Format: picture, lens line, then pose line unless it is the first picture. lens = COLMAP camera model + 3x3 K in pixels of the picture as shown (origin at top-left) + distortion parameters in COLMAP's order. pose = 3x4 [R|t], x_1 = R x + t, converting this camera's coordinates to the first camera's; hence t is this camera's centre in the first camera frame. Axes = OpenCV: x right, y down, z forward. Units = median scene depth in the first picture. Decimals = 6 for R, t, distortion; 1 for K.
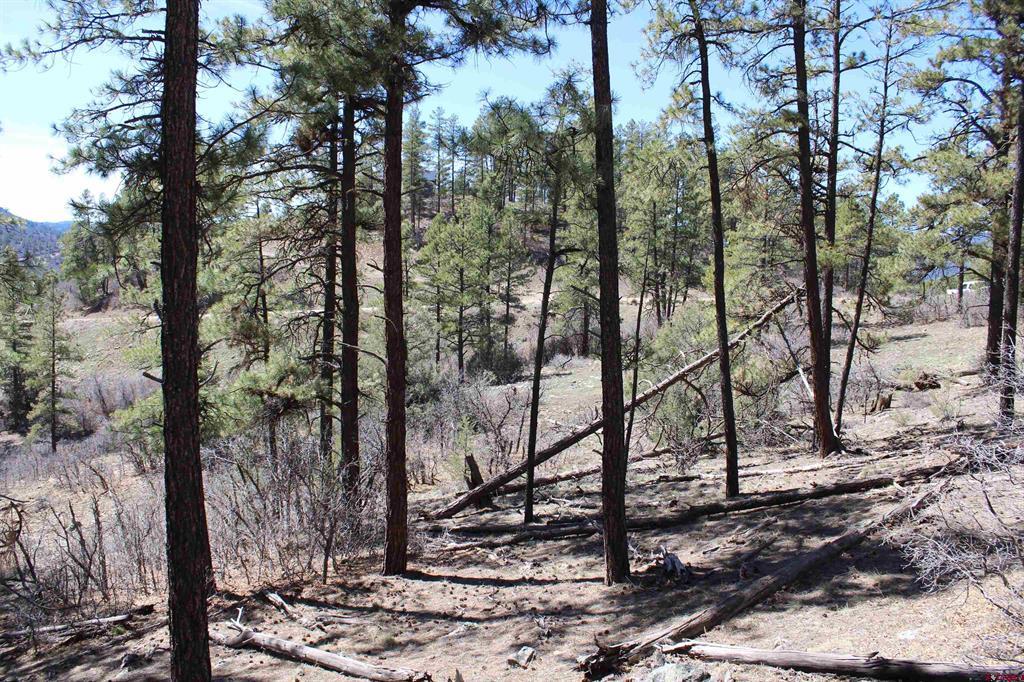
lens RADIAL K [[851.5, 0, 512.0], [0, 851.5, 341.0], [0, 0, 1]] dist [-0.166973, 0.147997]
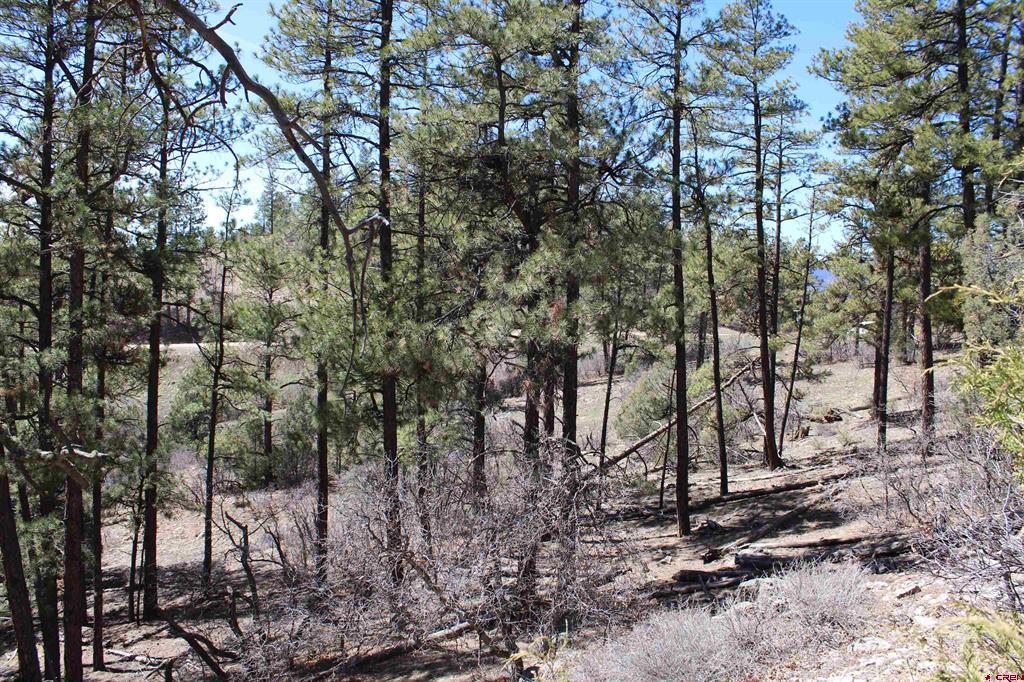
lens RADIAL K [[851.5, 0, 512.0], [0, 851.5, 341.0], [0, 0, 1]] dist [-0.166973, 0.147997]
pose [[0.994562, 0.002967, 0.104102, -0.307972], [-0.000538, 0.999727, -0.023353, -0.075002], [-0.104143, 0.023170, 0.994292, -0.582094]]
